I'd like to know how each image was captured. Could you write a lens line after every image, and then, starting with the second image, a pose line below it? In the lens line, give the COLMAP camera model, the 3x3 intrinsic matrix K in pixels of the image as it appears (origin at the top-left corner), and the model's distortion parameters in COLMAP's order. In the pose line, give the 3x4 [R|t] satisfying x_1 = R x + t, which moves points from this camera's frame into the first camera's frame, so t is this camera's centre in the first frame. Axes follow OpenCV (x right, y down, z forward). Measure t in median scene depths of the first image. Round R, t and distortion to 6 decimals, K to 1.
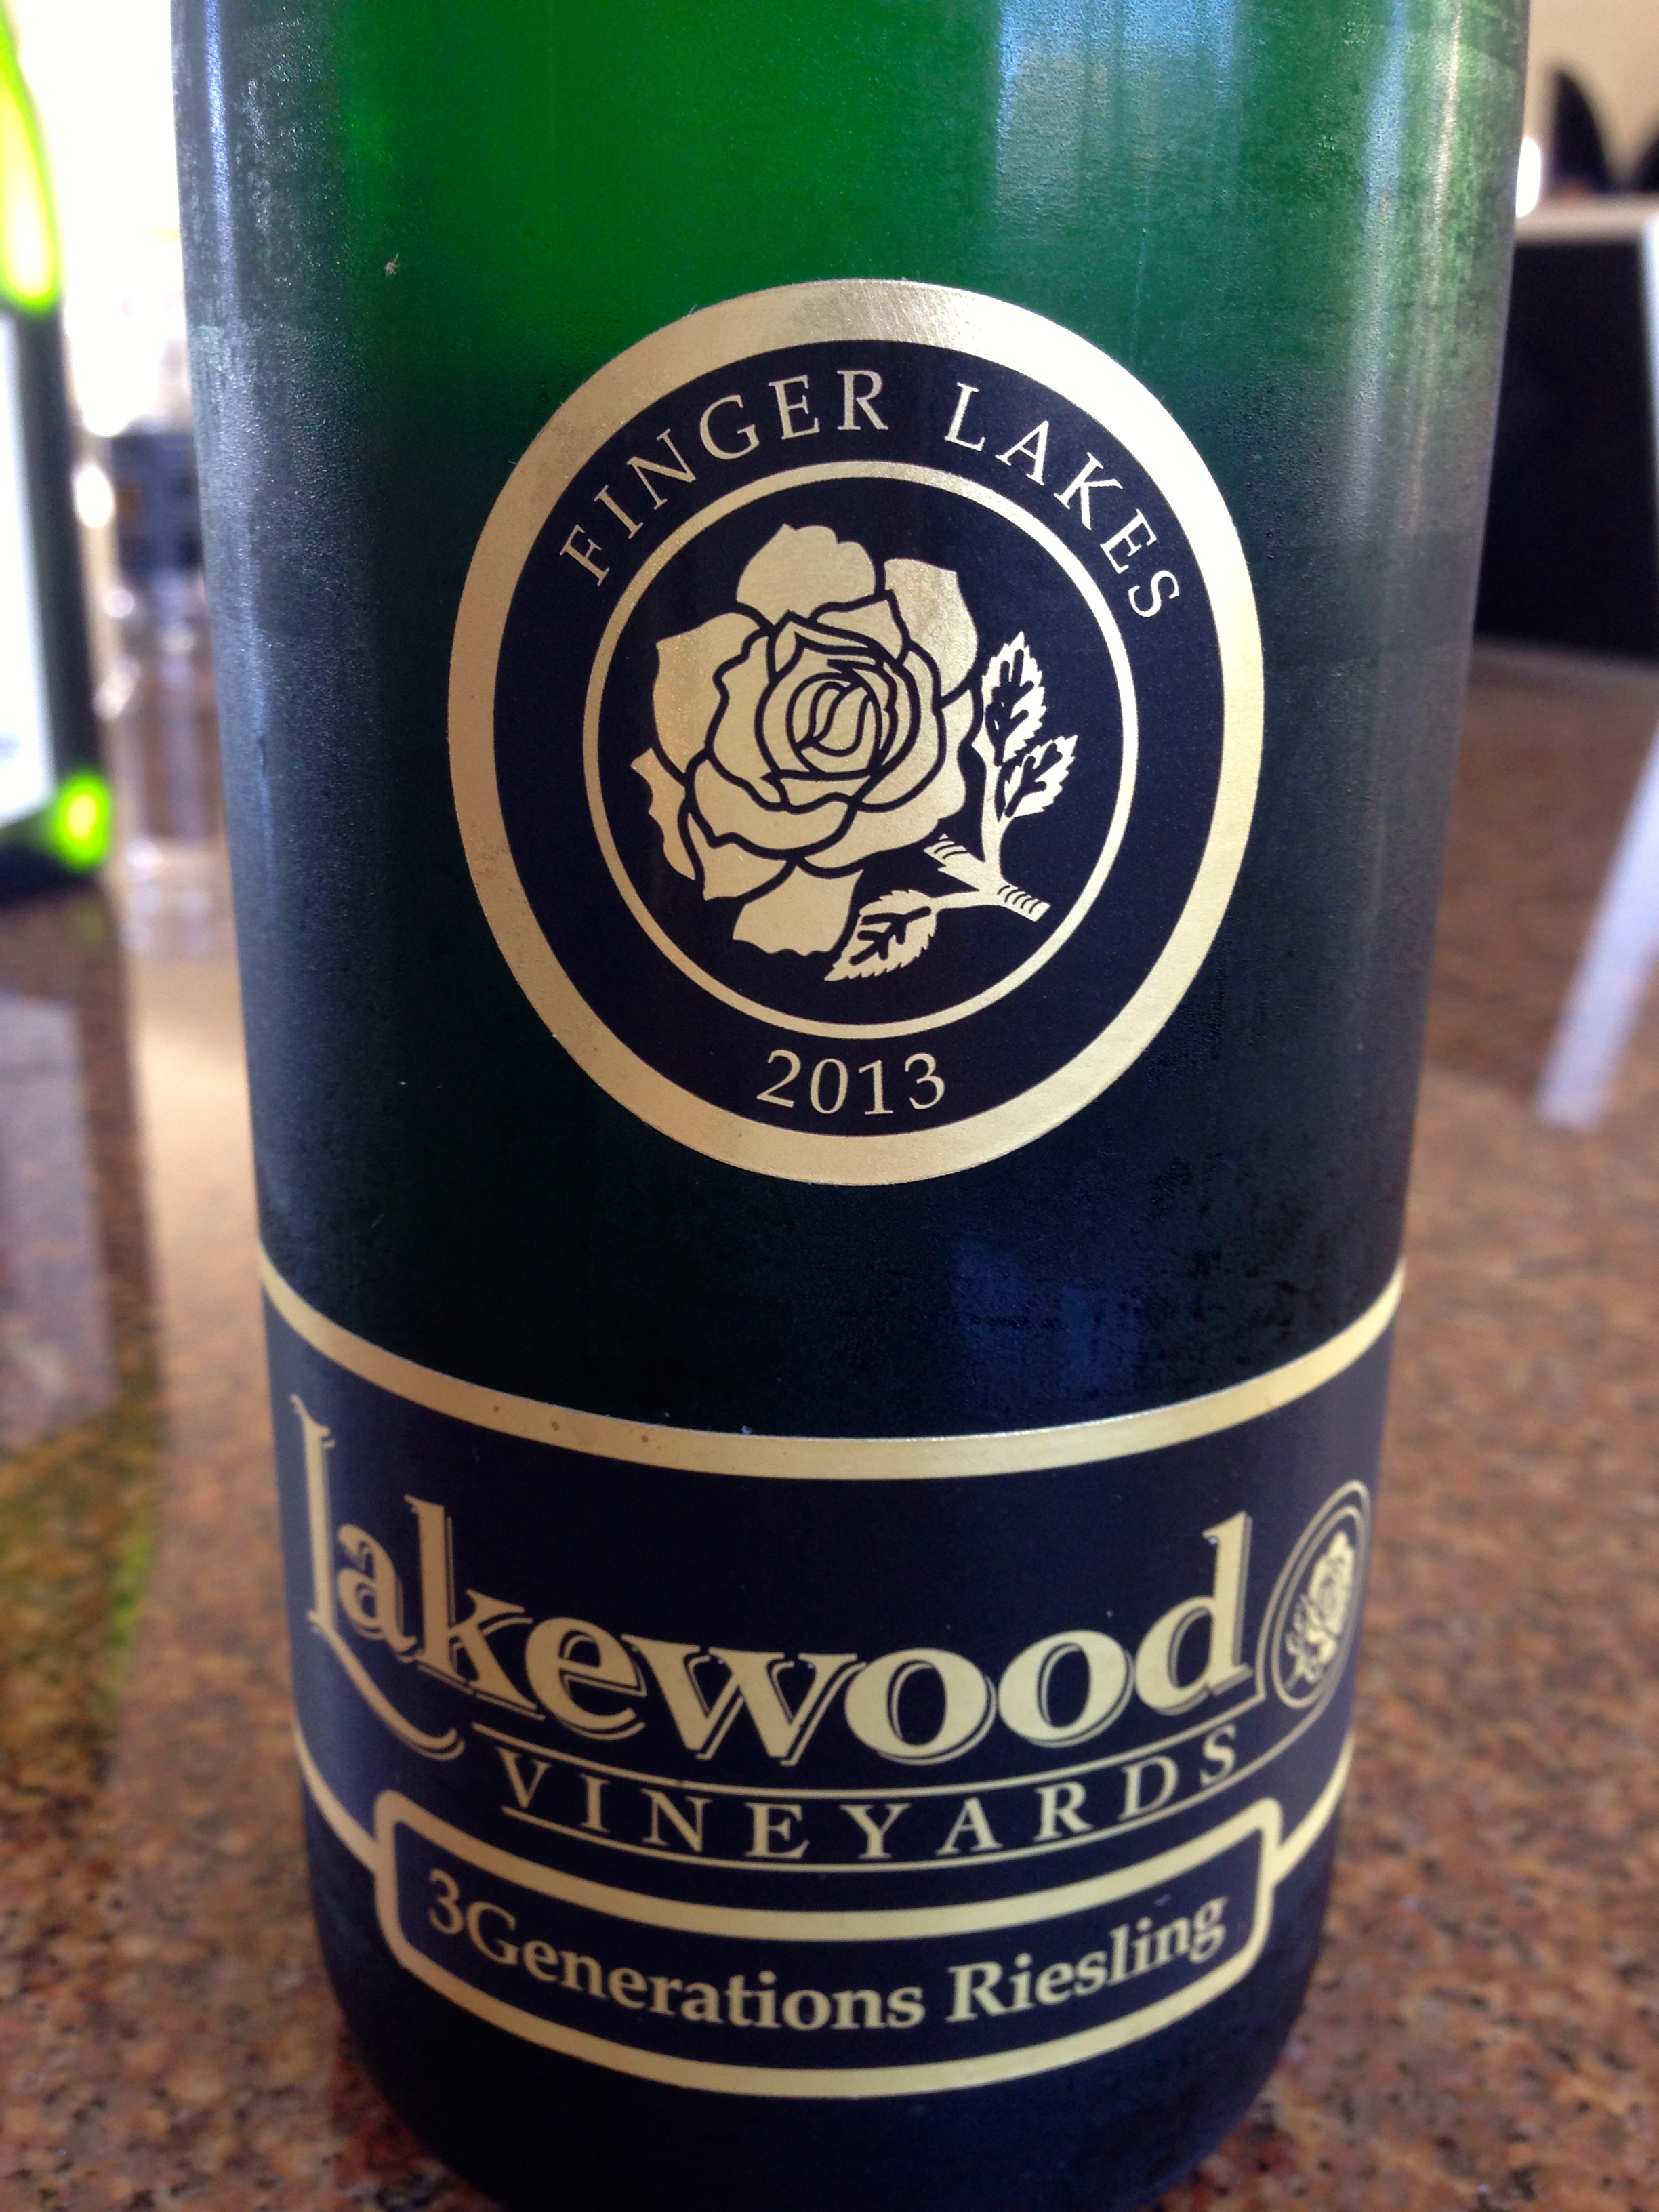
lens RADIAL K [[2060.1, 0, 829.5], [0, 2060.1, 1106.0], [0, 0, 1]] dist [0.043574, 0.007763]
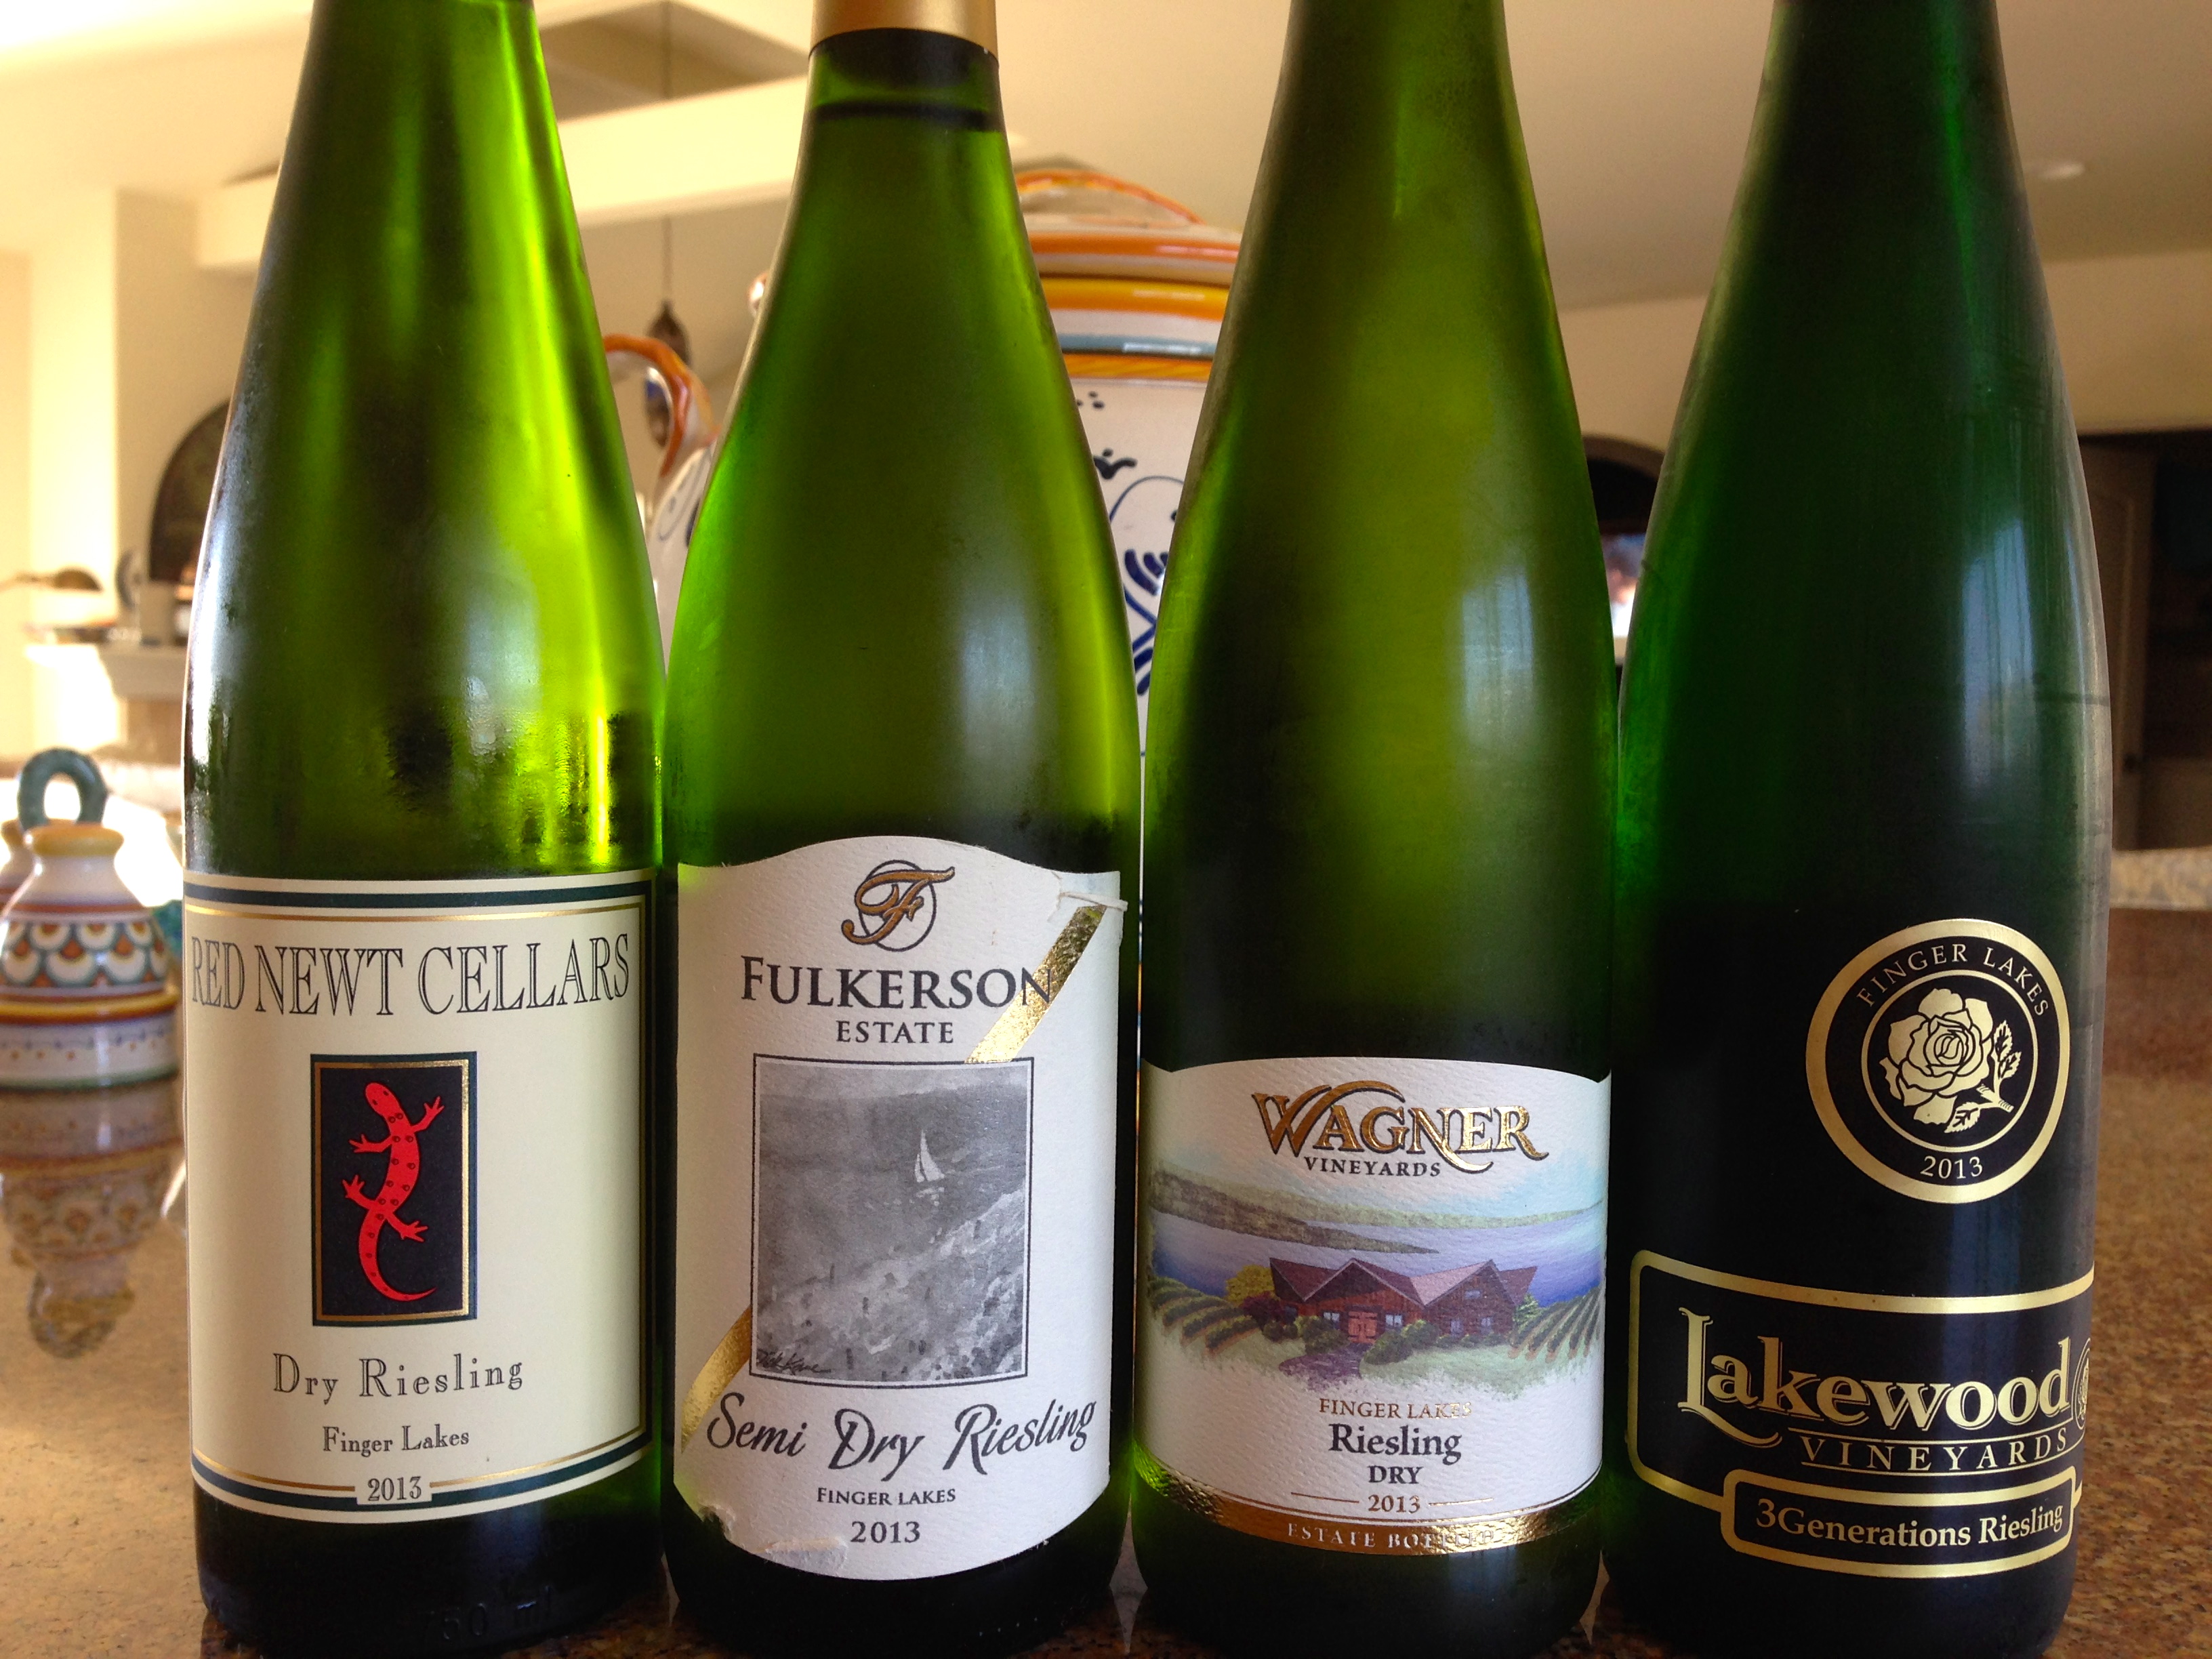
lens RADIAL K [[2088.1, 0, 1101.2], [0, 2088.1, 872.7], [0, 0, 1]] dist [0.179958, -0.362056]
pose [[0.996975, -0.005306, 0.077540, -1.452433], [0.024076, 0.969675, -0.243208, 0.295155], [-0.073898, 0.244339, 0.966870, -1.993452]]
